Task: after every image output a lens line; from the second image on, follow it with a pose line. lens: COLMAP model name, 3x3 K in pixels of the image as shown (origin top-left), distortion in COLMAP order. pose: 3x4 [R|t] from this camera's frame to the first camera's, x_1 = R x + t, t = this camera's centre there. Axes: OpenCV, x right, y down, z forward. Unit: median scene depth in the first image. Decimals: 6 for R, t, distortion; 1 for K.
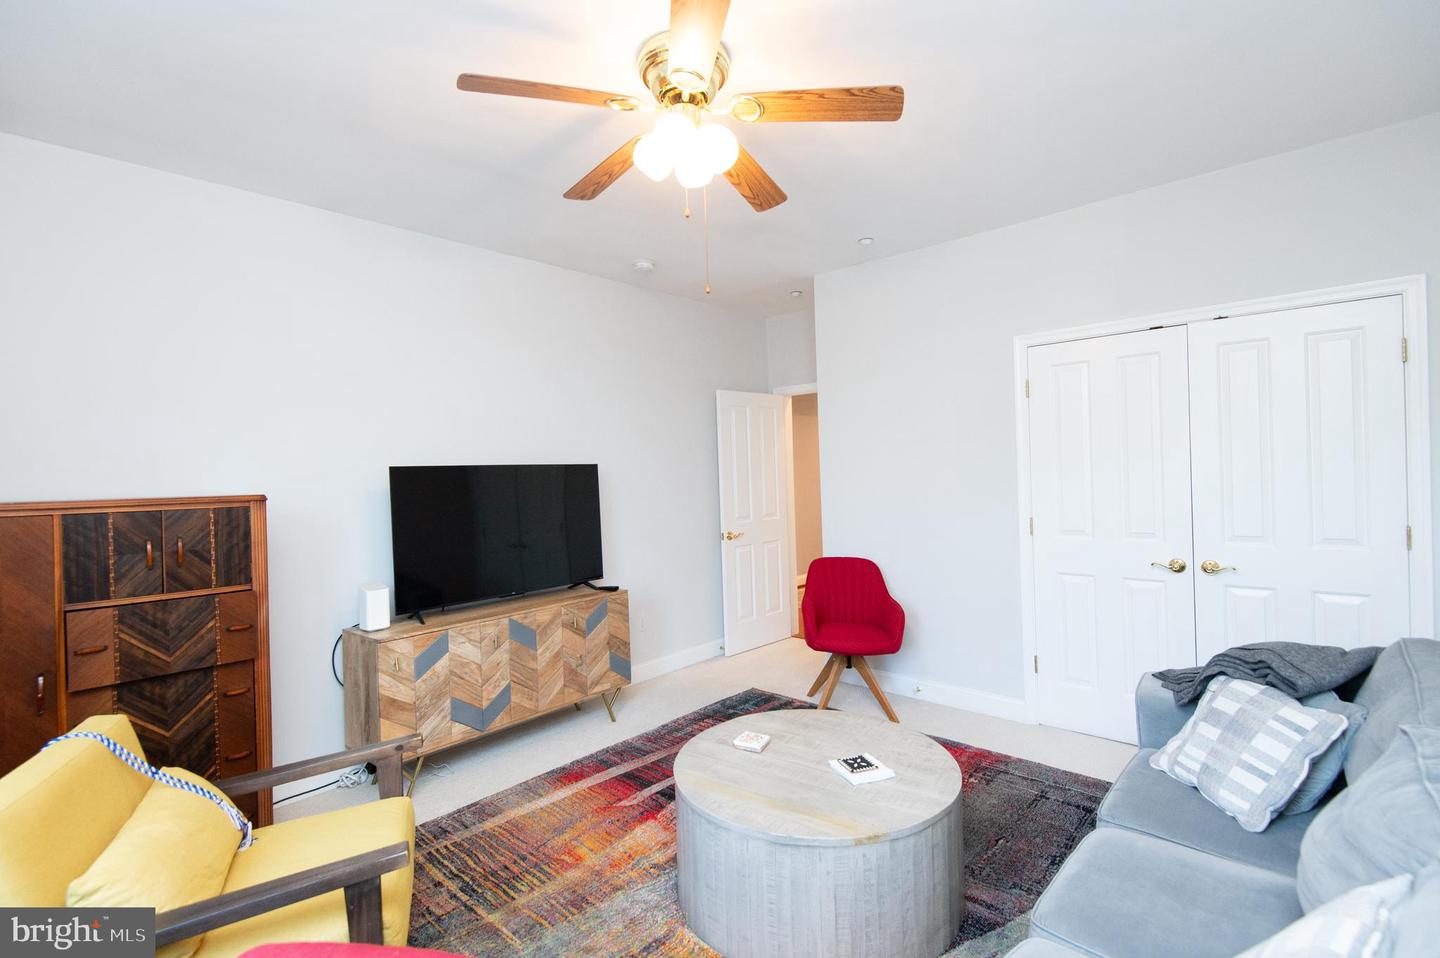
lens RADIAL K [[666.9, 0, 723.6], [0, 666.9, 474.3], [0, 0, 1]] dist [0.036615, -0.024736]
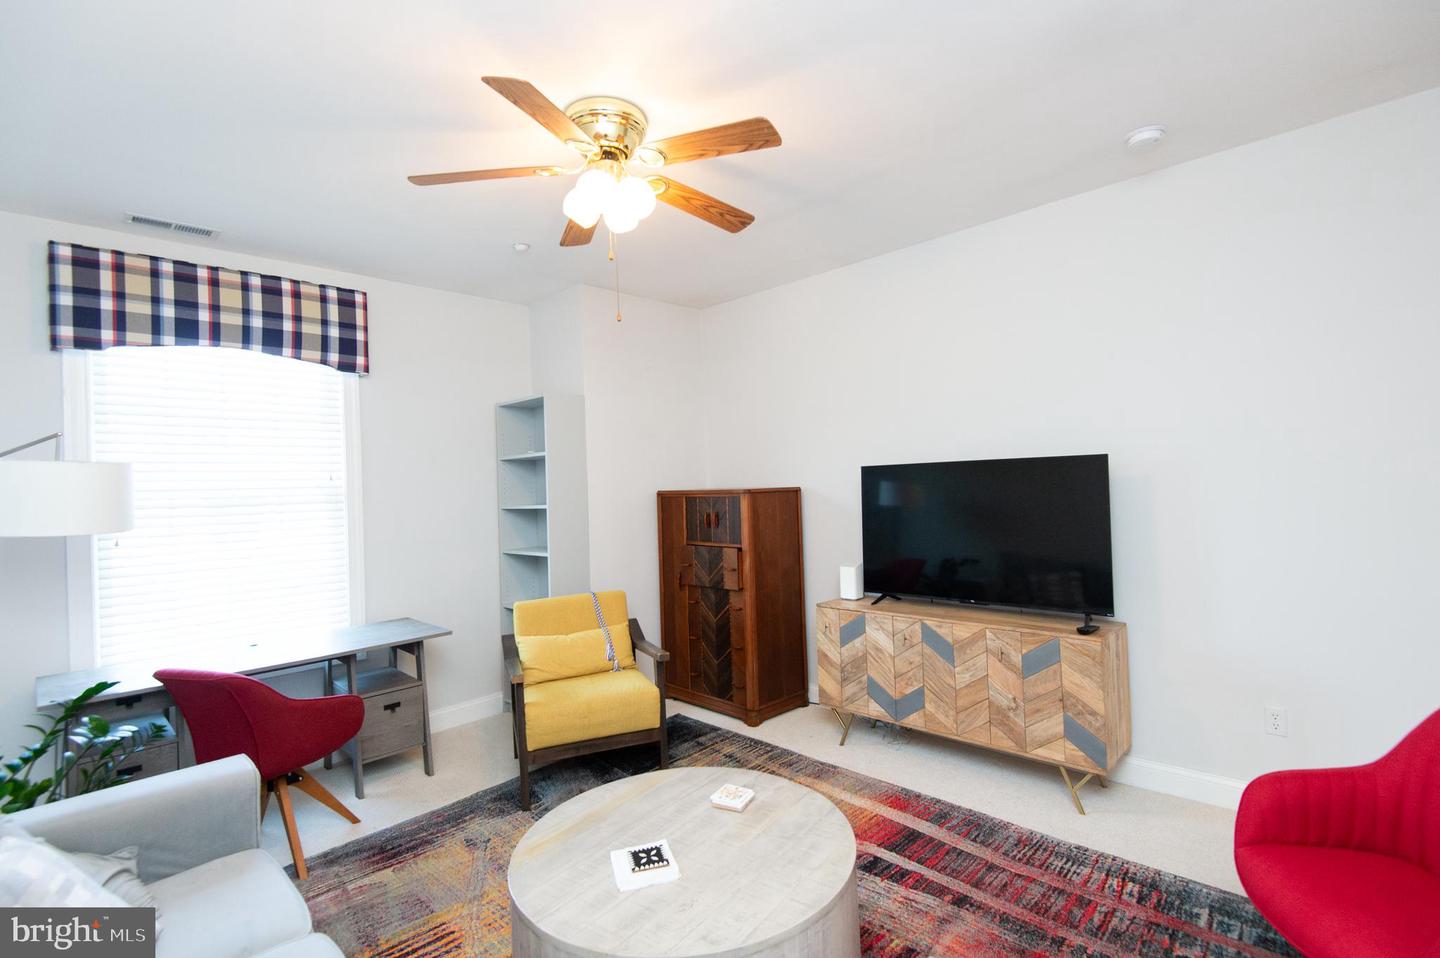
lens RADIAL K [[666.9, 0, 723.6], [0, 666.9, 474.3], [0, 0, 1]] dist [0.036615, -0.024736]
pose [[-0.031405, 0.016900, -0.999364, 0.700568], [0.032638, 0.999341, 0.015874, -0.024530], [0.998974, -0.032119, -0.031936, 0.801123]]
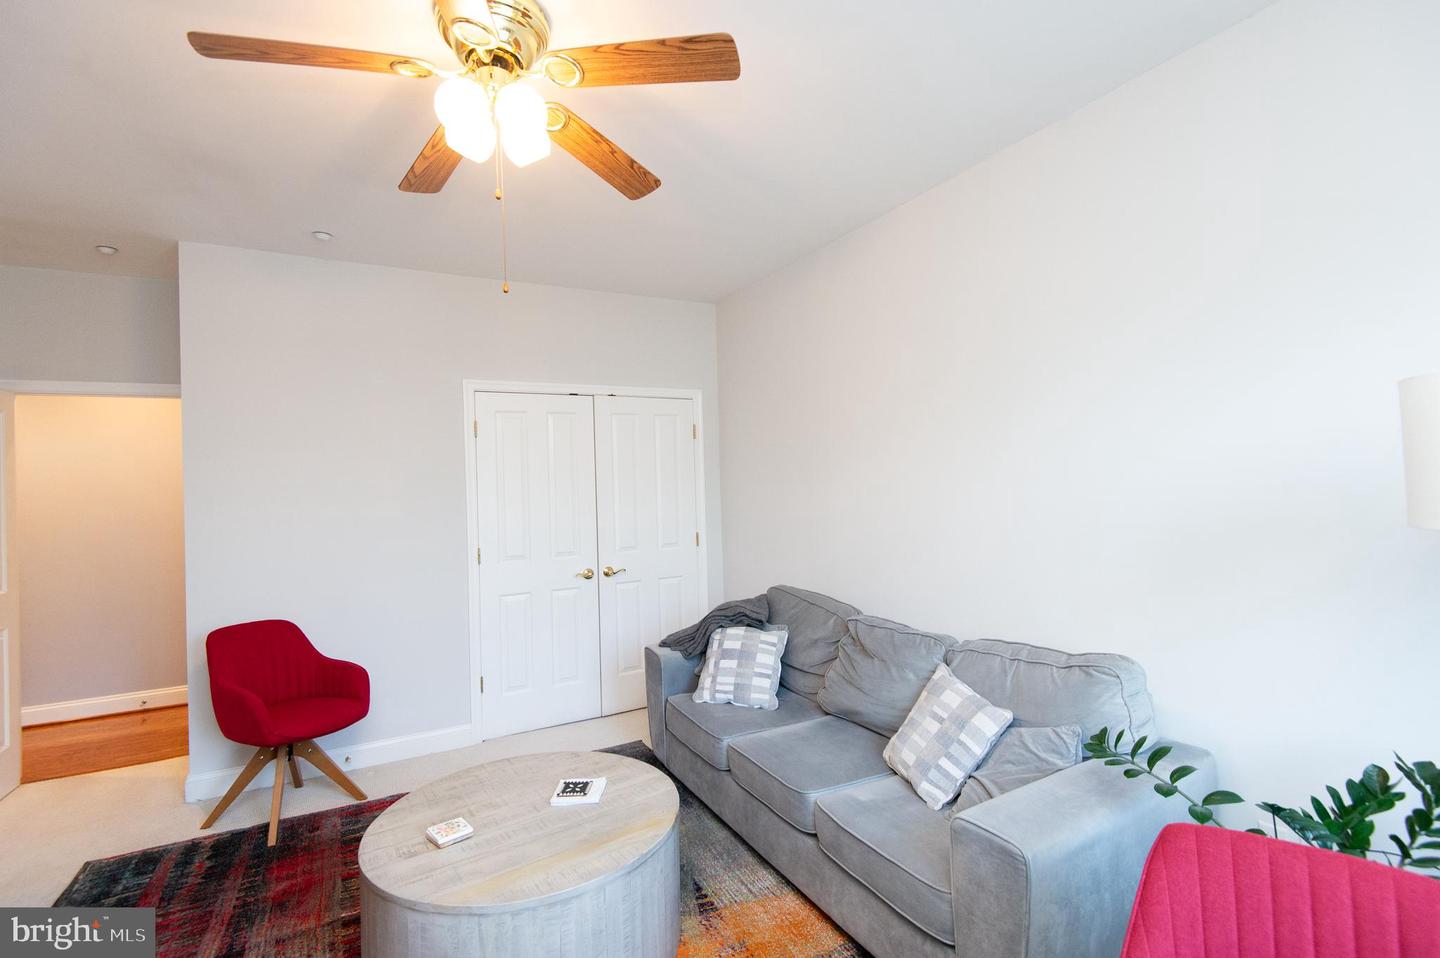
lens RADIAL K [[666.9, 0, 723.6], [0, 666.9, 474.3], [0, 0, 1]] dist [0.036615, -0.024736]
pose [[0.334872, 0.034662, 0.941626, -0.495104], [0.027197, 0.998551, -0.046430, 0.007514], [-0.941871, 0.041158, 0.333444, 0.305626]]
